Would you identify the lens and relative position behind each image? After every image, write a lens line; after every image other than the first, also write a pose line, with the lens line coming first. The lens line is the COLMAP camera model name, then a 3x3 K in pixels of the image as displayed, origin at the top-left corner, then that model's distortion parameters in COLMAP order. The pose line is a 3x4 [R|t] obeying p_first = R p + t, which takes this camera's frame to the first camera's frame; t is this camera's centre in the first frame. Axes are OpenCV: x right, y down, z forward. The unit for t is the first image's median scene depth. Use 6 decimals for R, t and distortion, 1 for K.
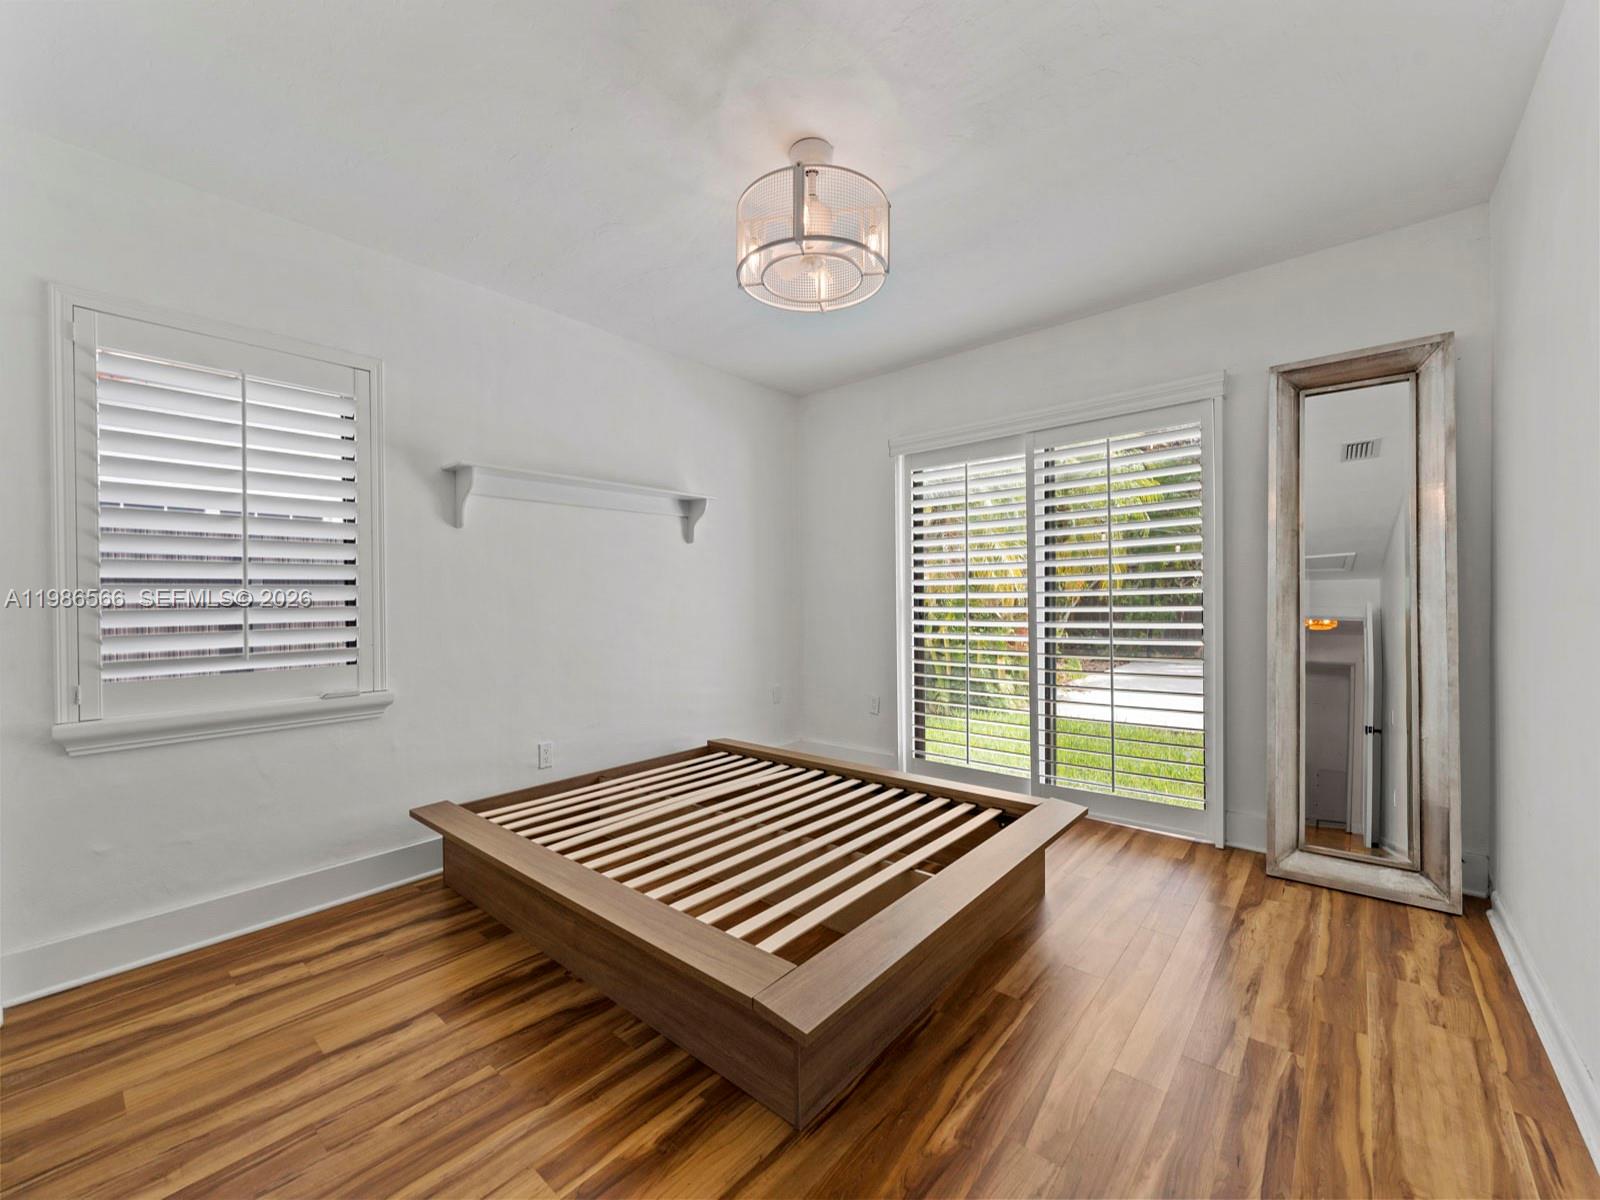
lens RADIAL K [[646.1, 0, 795.3], [0, 646.1, 609.1], [0, 0, 1]] dist [-0.000730, -0.000537]
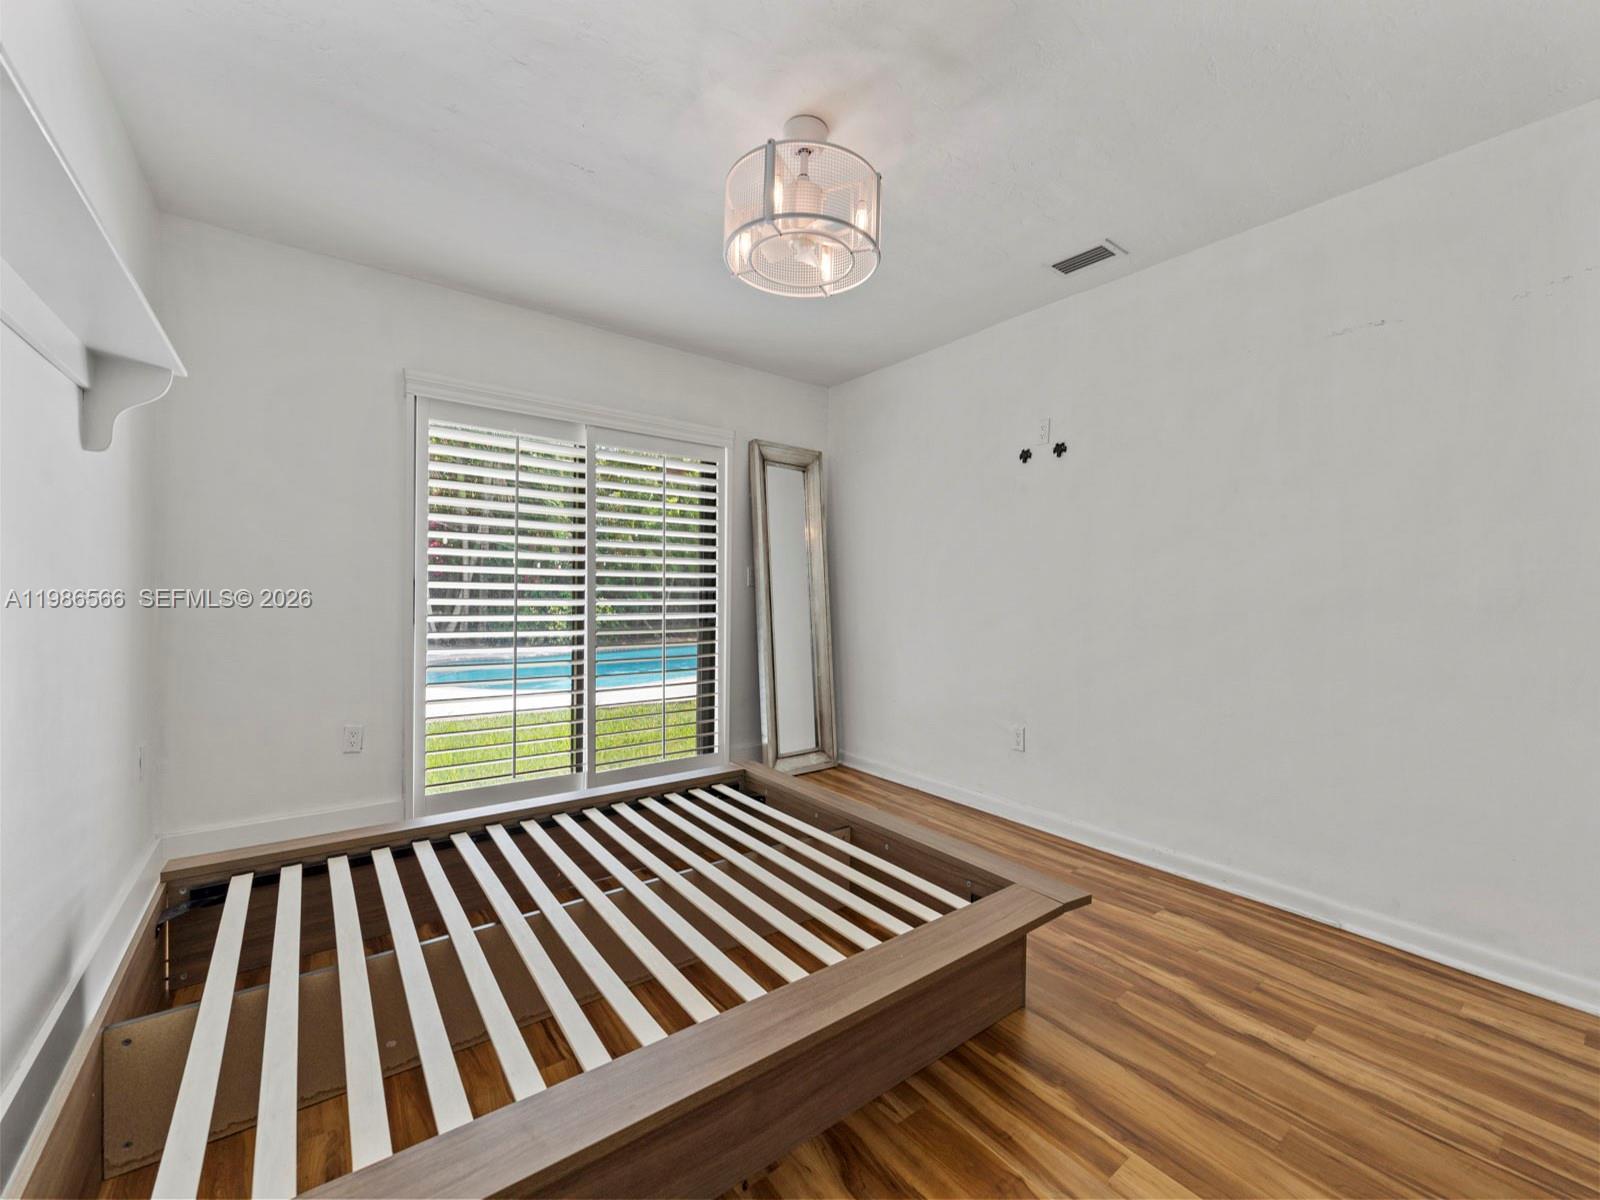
lens RADIAL K [[646.1, 0, 795.3], [0, 646.1, 609.1], [0, 0, 1]] dist [-0.000730, -0.000537]
pose [[0.208829, -0.004862, 0.977940, -0.918398], [-0.005335, 0.999967, 0.006110, 0.004380], [-0.977938, -0.006493, 0.208797, 0.802048]]
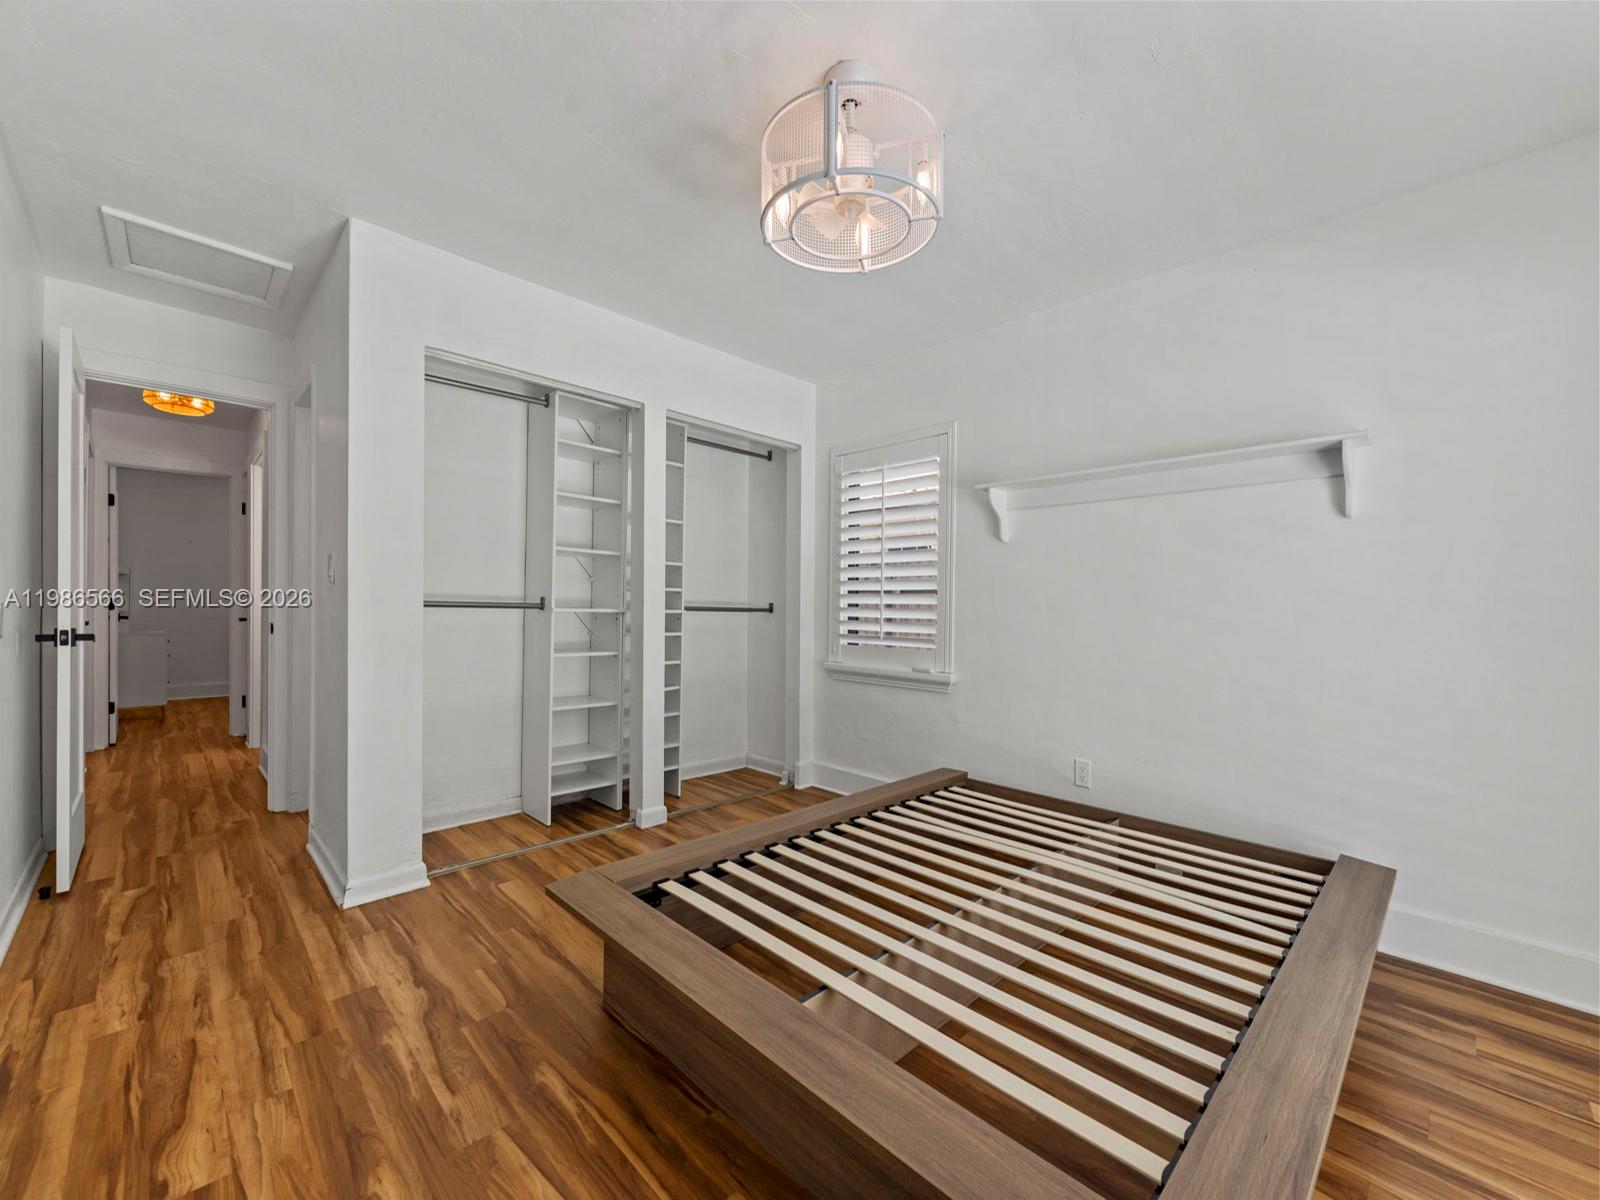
lens RADIAL K [[646.1, 0, 795.3], [0, 646.1, 609.1], [0, 0, 1]] dist [-0.000730, -0.000537]
pose [[-0.084027, 0.017949, -0.996302, 0.876503], [-0.030365, 0.999327, 0.020564, -0.027882], [0.996001, 0.031980, -0.083425, 1.003340]]
